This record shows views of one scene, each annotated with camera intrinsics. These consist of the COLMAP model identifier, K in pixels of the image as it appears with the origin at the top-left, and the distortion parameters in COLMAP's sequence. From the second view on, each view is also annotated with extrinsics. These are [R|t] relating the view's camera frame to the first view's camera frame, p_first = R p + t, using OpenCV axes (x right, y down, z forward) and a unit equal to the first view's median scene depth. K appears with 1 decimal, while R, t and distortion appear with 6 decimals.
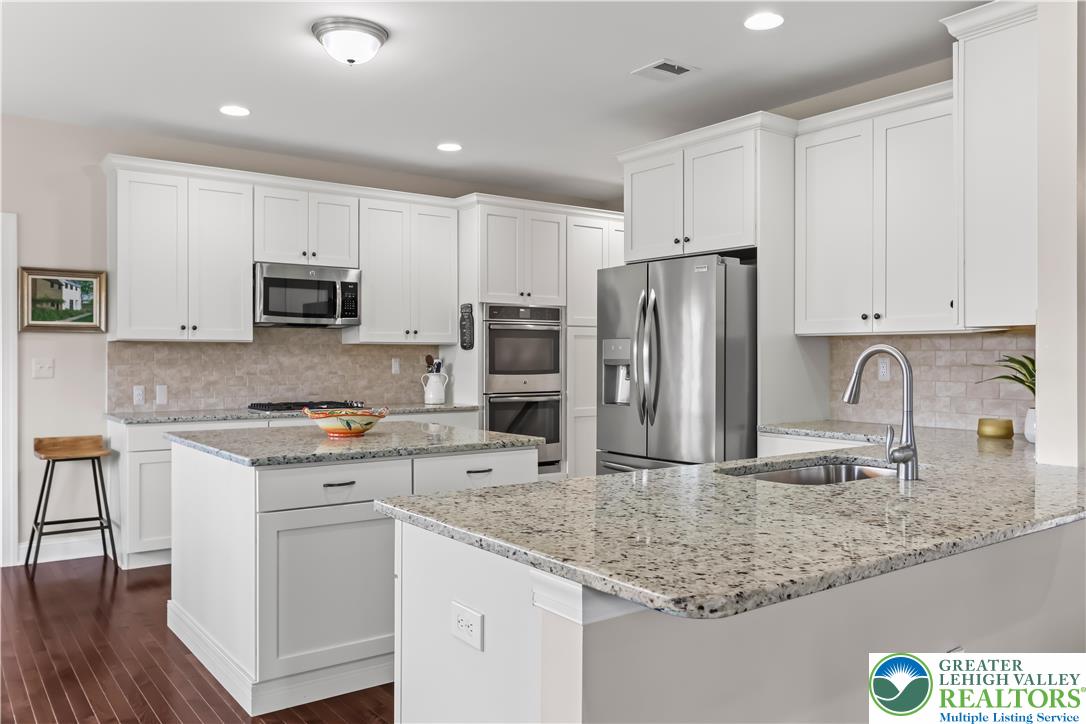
lens RADIAL K [[845.9, 0, 535.5], [0, 845.9, 358.8], [0, 0, 1]] dist [-0.010711, 0.024927]
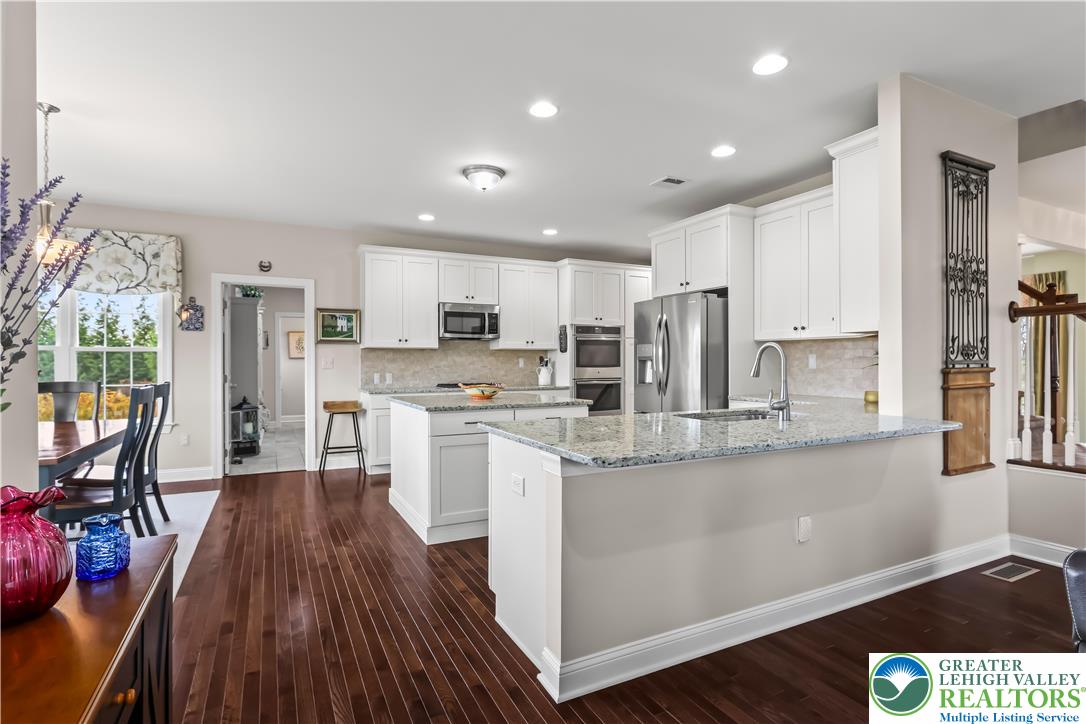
lens RADIAL K [[546.8, 0, 538.5], [0, 546.8, 363.1], [0, 0, 1]] dist [-0.004441, -0.000553]
pose [[0.986025, -0.003041, -0.166569, 0.060644], [0.003206, 0.999995, 0.000727, 0.010793], [0.166565, -0.001251, 0.986030, -0.084103]]
